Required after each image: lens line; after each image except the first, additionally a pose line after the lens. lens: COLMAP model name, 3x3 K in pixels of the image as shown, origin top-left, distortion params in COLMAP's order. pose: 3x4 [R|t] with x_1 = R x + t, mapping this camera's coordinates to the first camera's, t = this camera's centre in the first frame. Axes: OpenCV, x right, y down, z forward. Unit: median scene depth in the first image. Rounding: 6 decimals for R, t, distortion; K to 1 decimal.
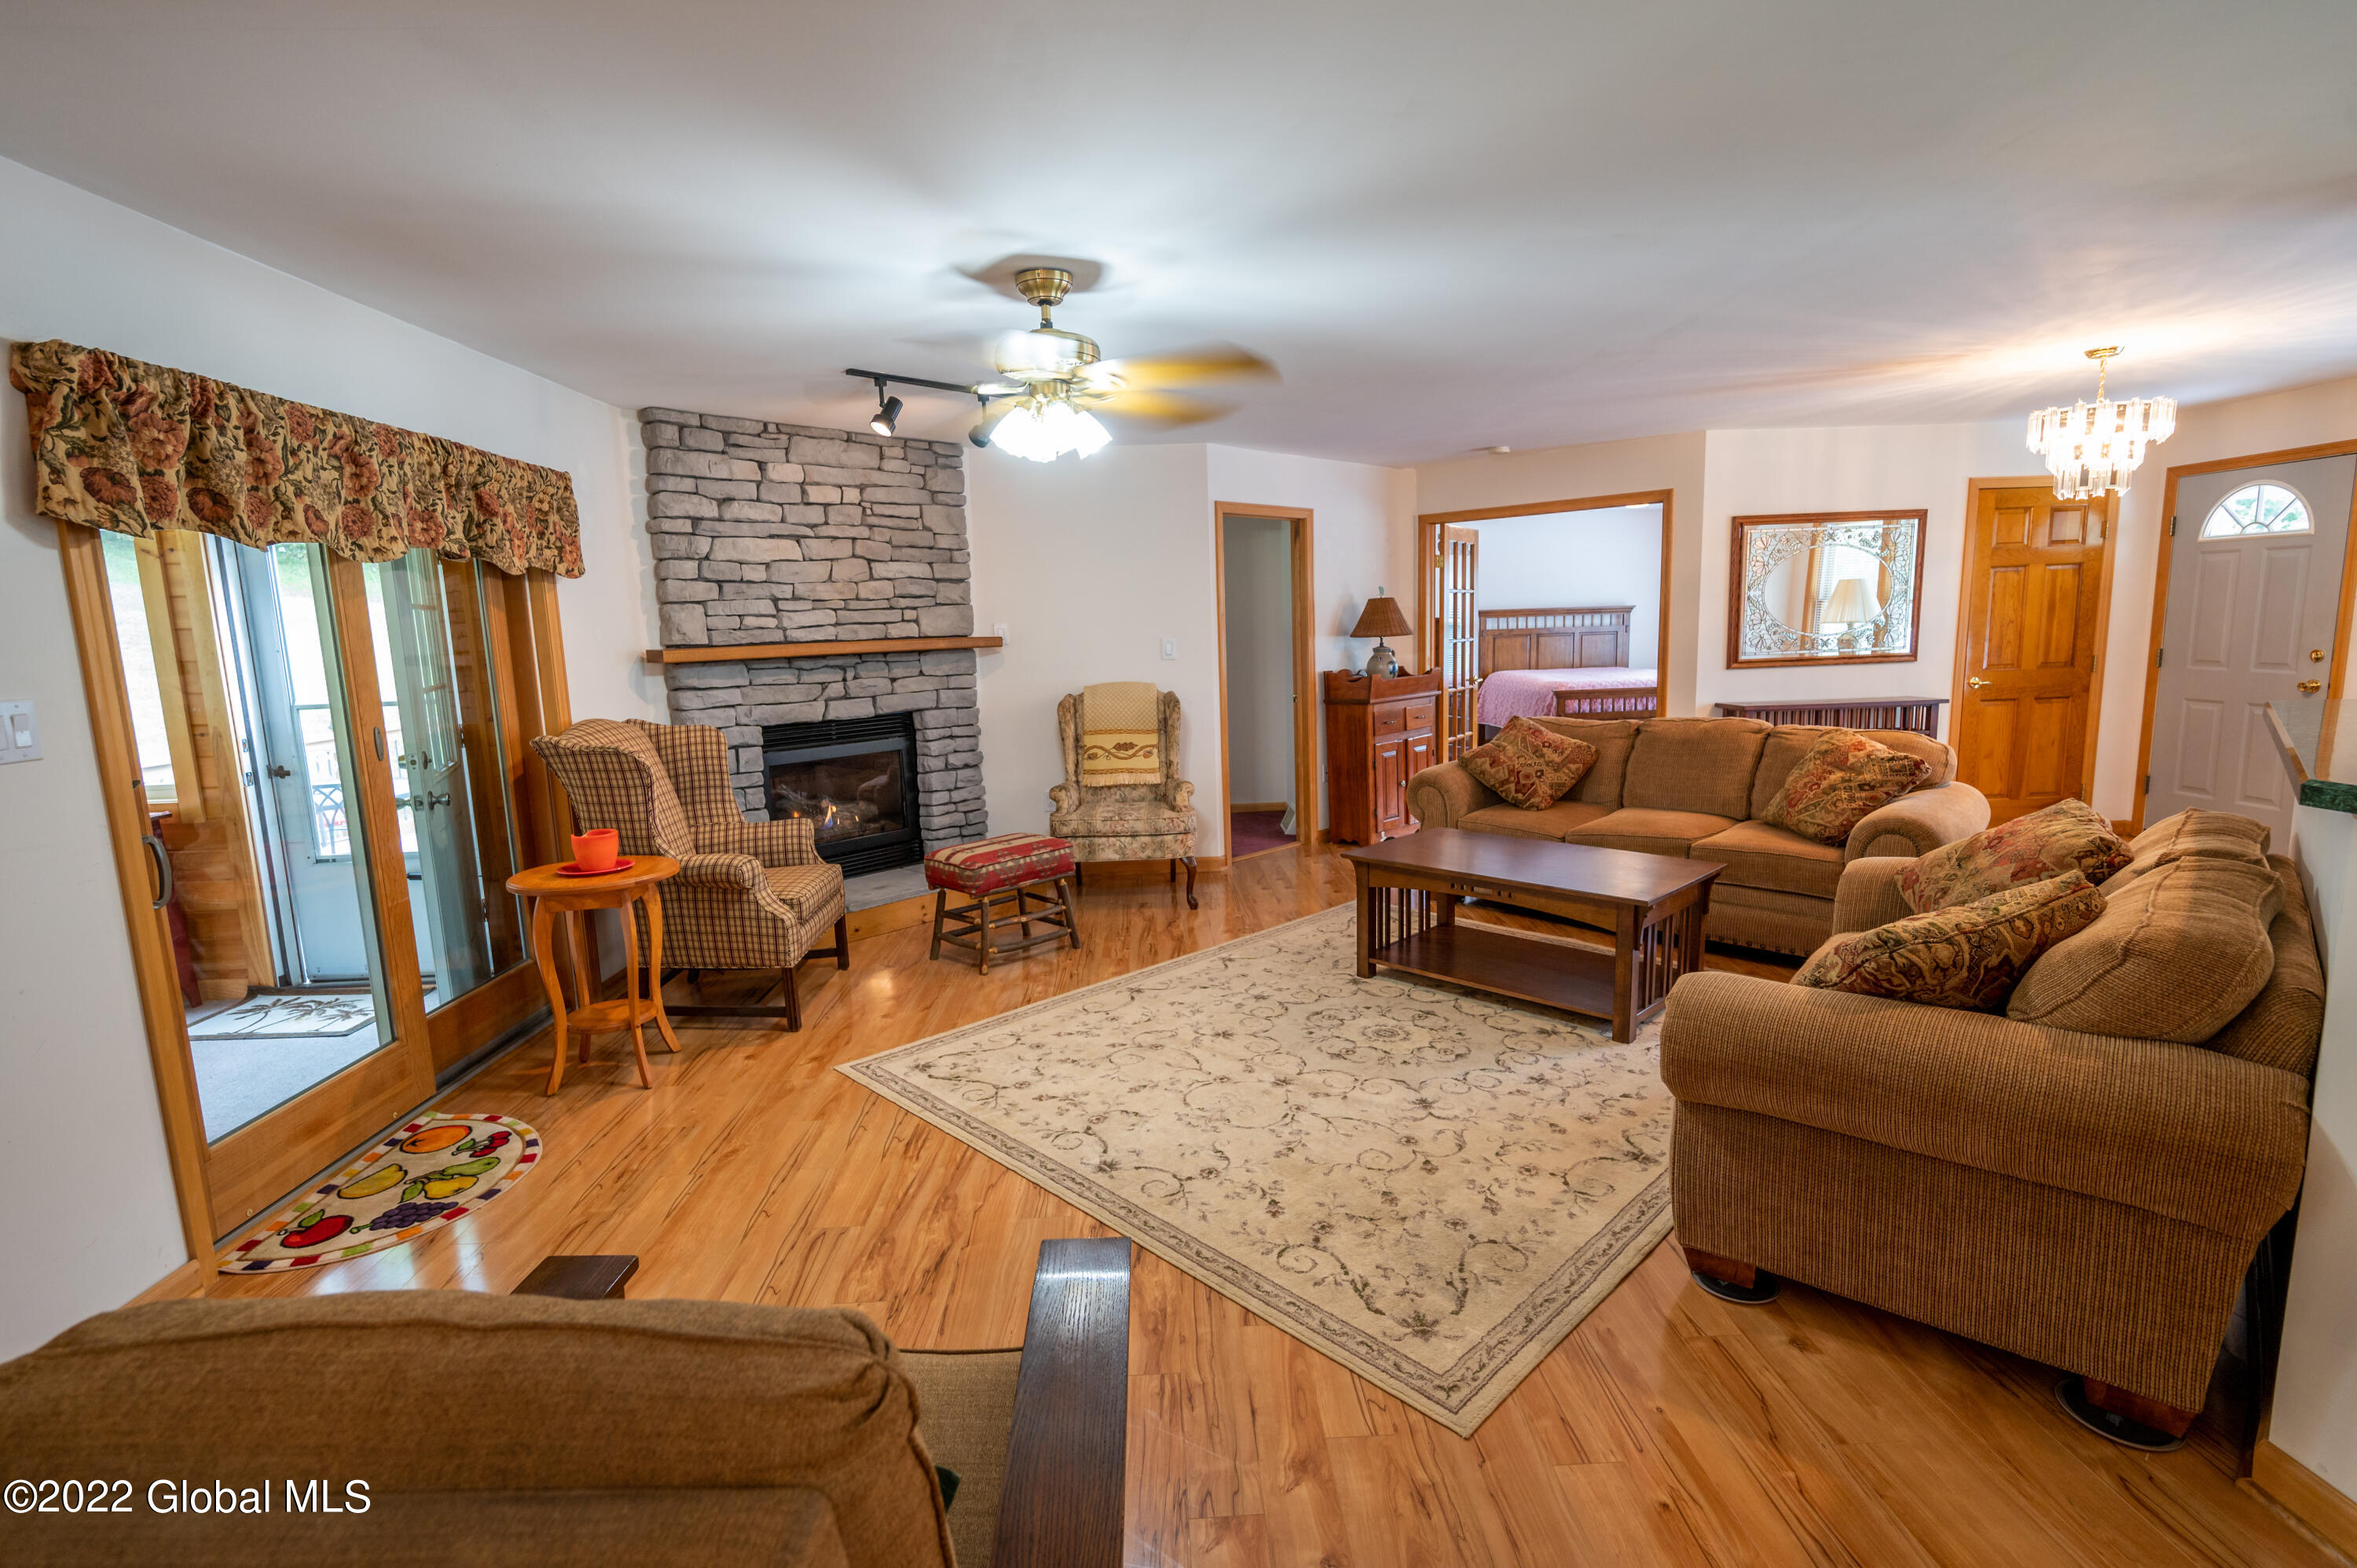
lens RADIAL K [[1088.1, 0, 1183.5], [0, 1088.1, 782.2], [0, 0, 1]] dist [-0.003758, -0.000786]
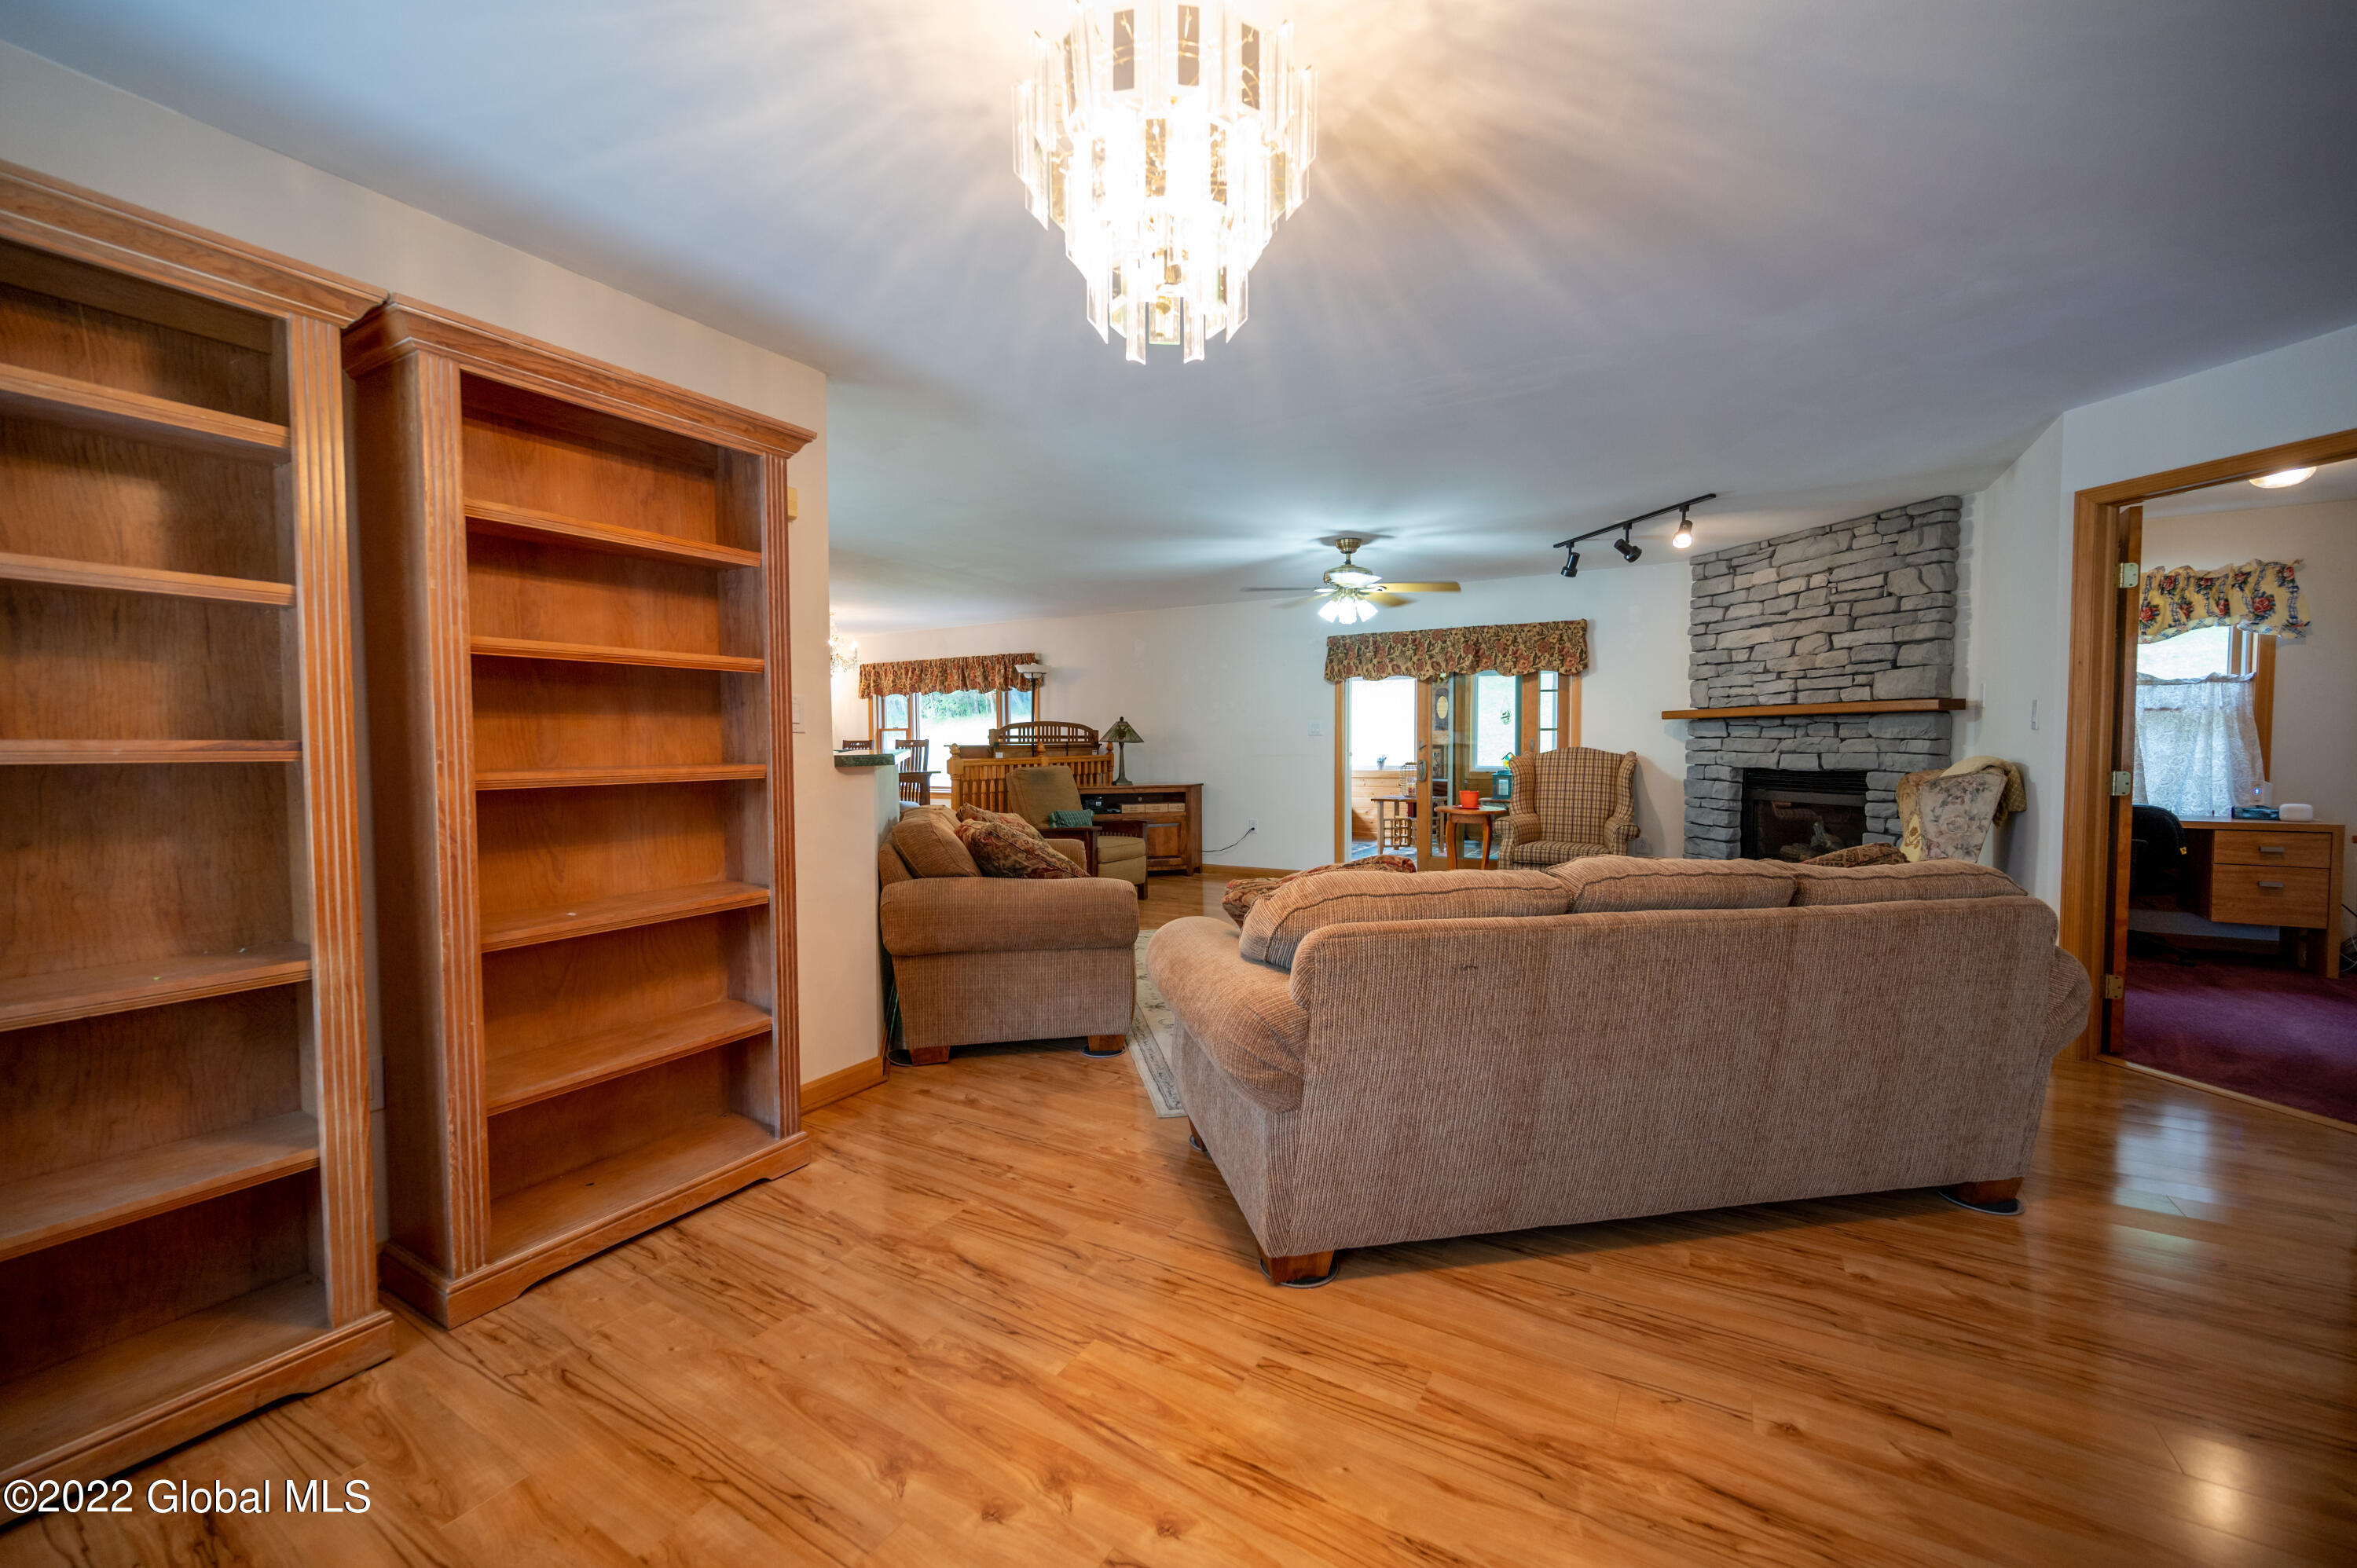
lens RADIAL K [[944.0, 0, 1174.0], [0, 944.0, 784.1], [0, 0, 1]] dist [0.002004, 0.000127]
pose [[-0.544879, 0.072192, -0.835401, 0.923792], [-0.099483, 0.983685, 0.149892, -0.130150], [0.832593, 0.164781, -0.528807, 0.984159]]
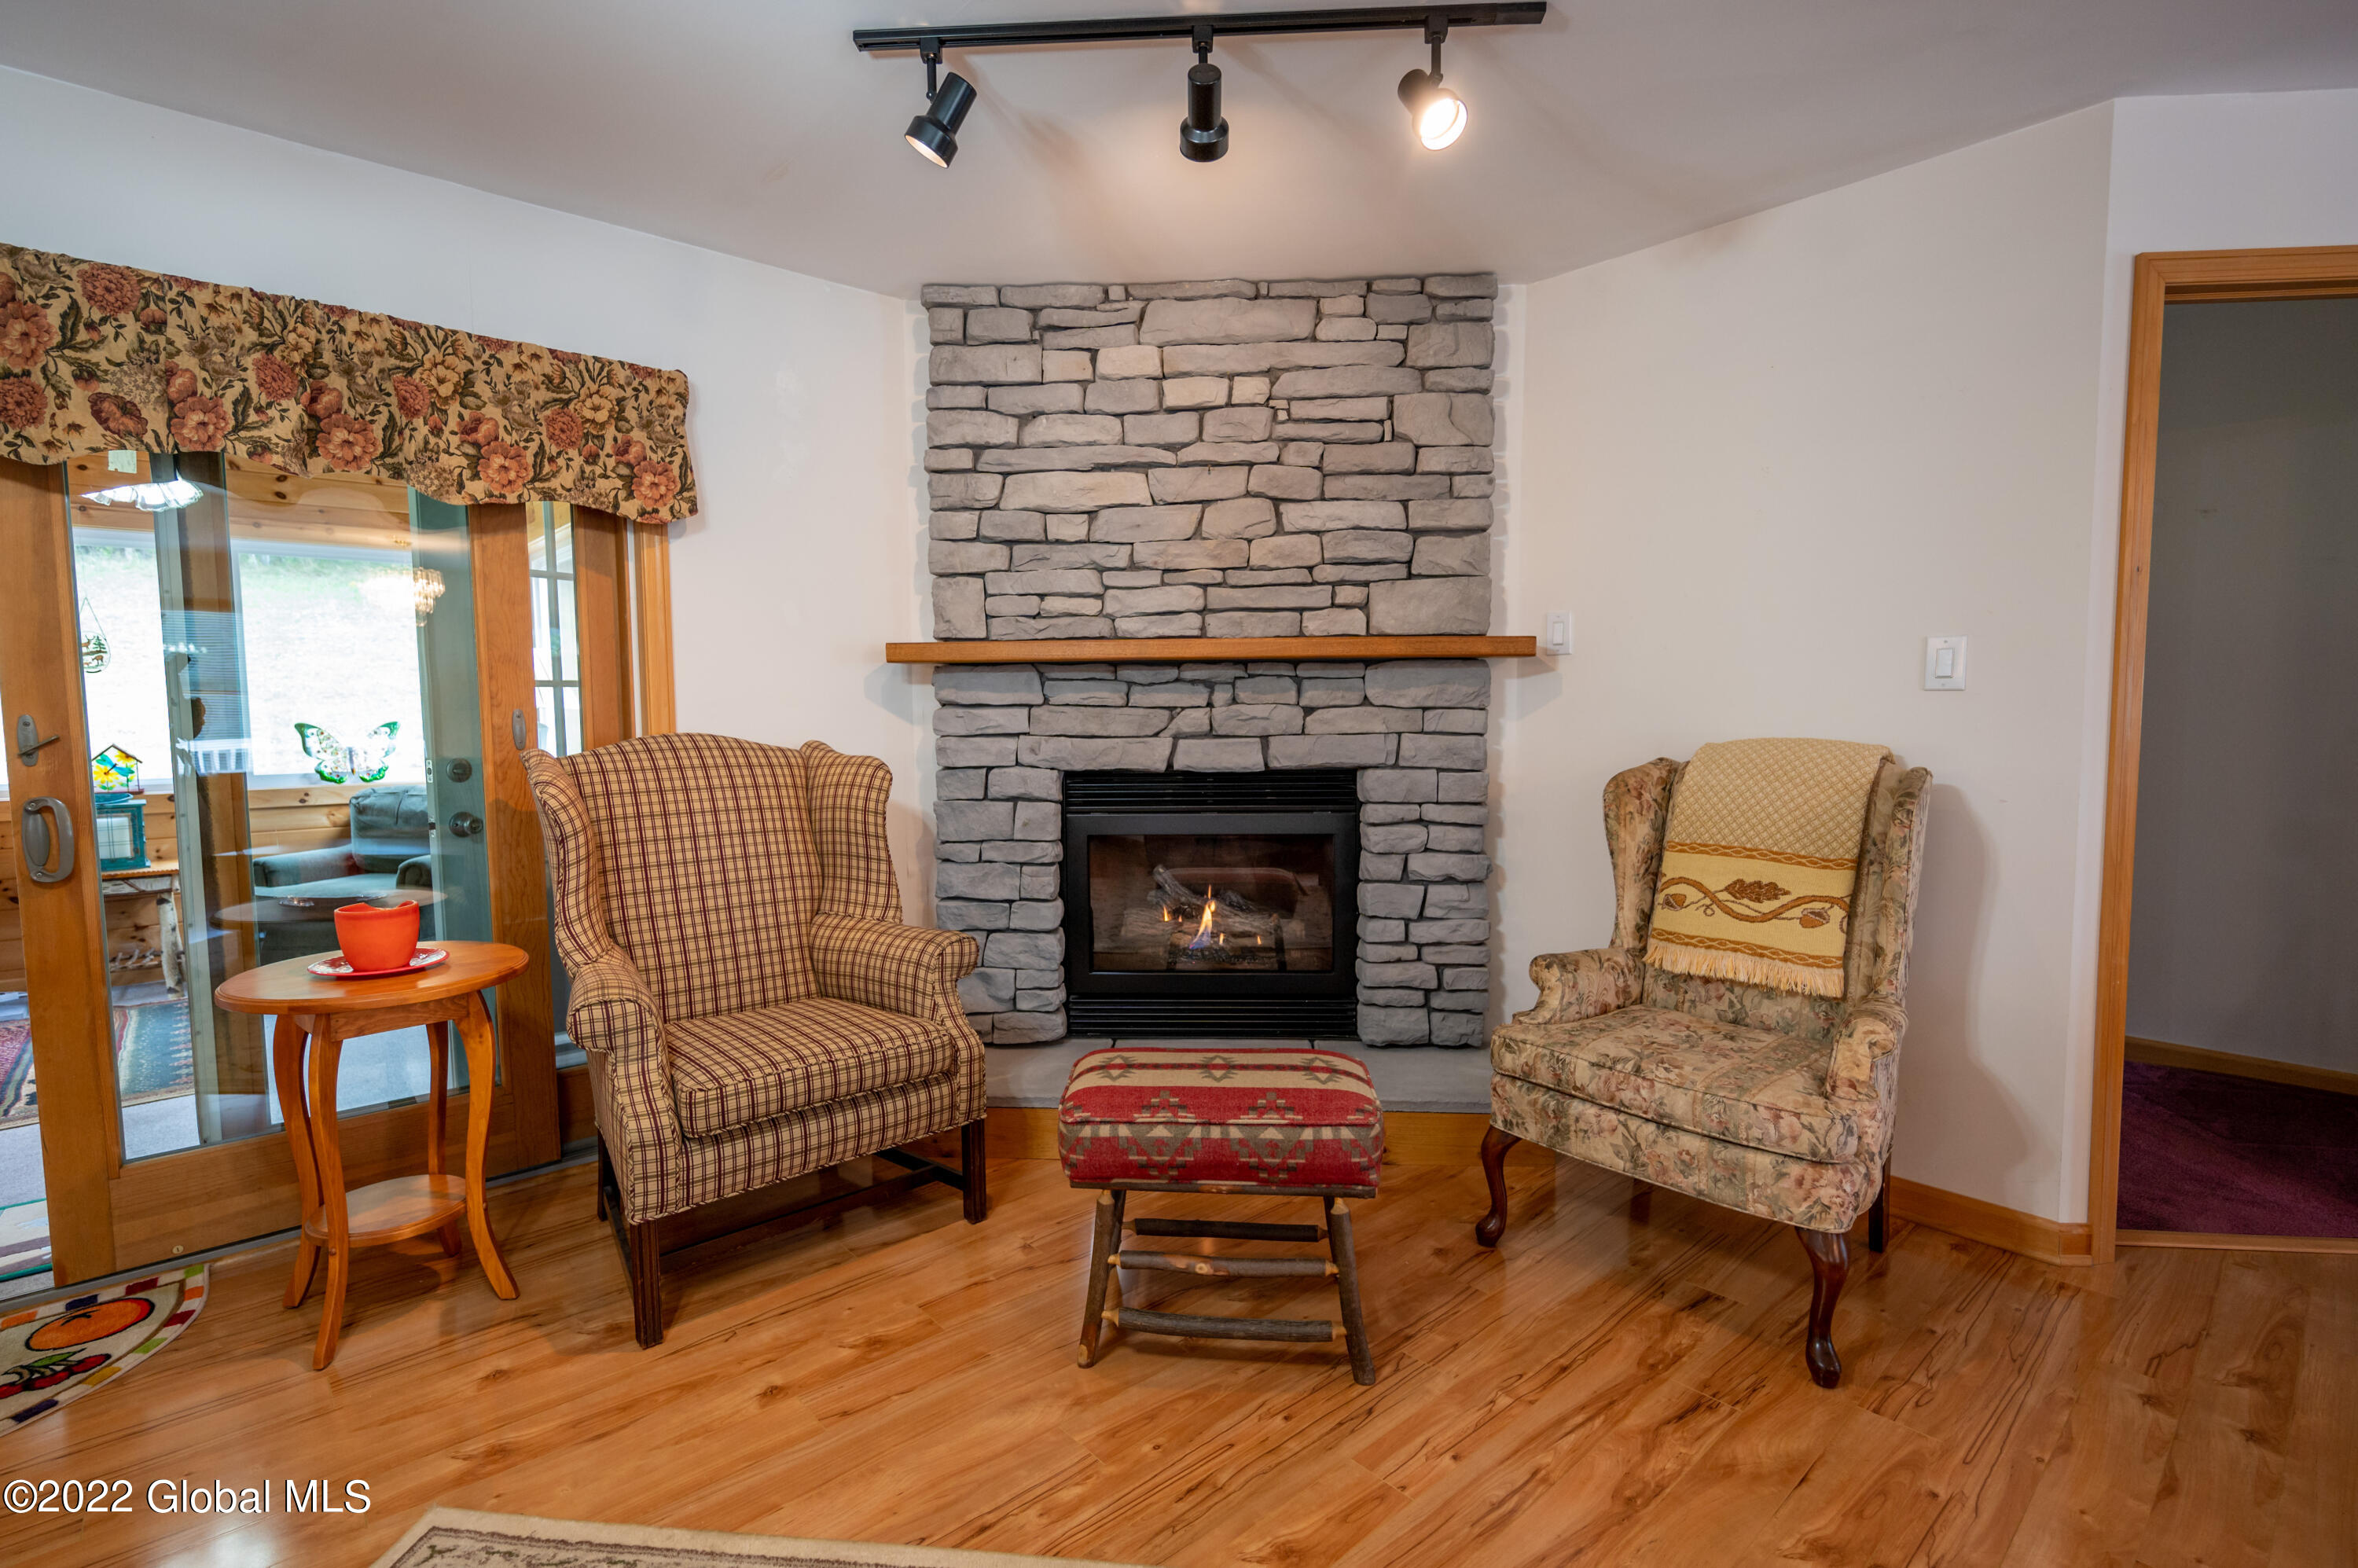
lens RADIAL K [[1088.6, 0, 1173.9], [0, 1088.6, 781.9], [0, 0, 1]] dist [-0.003758, -0.000786]
pose [[0.638012, 0.081680, -0.765682, 0.129364], [-0.124881, 0.992170, 0.001783, -0.051057], [0.759833, 0.094481, 0.643216, 0.607535]]
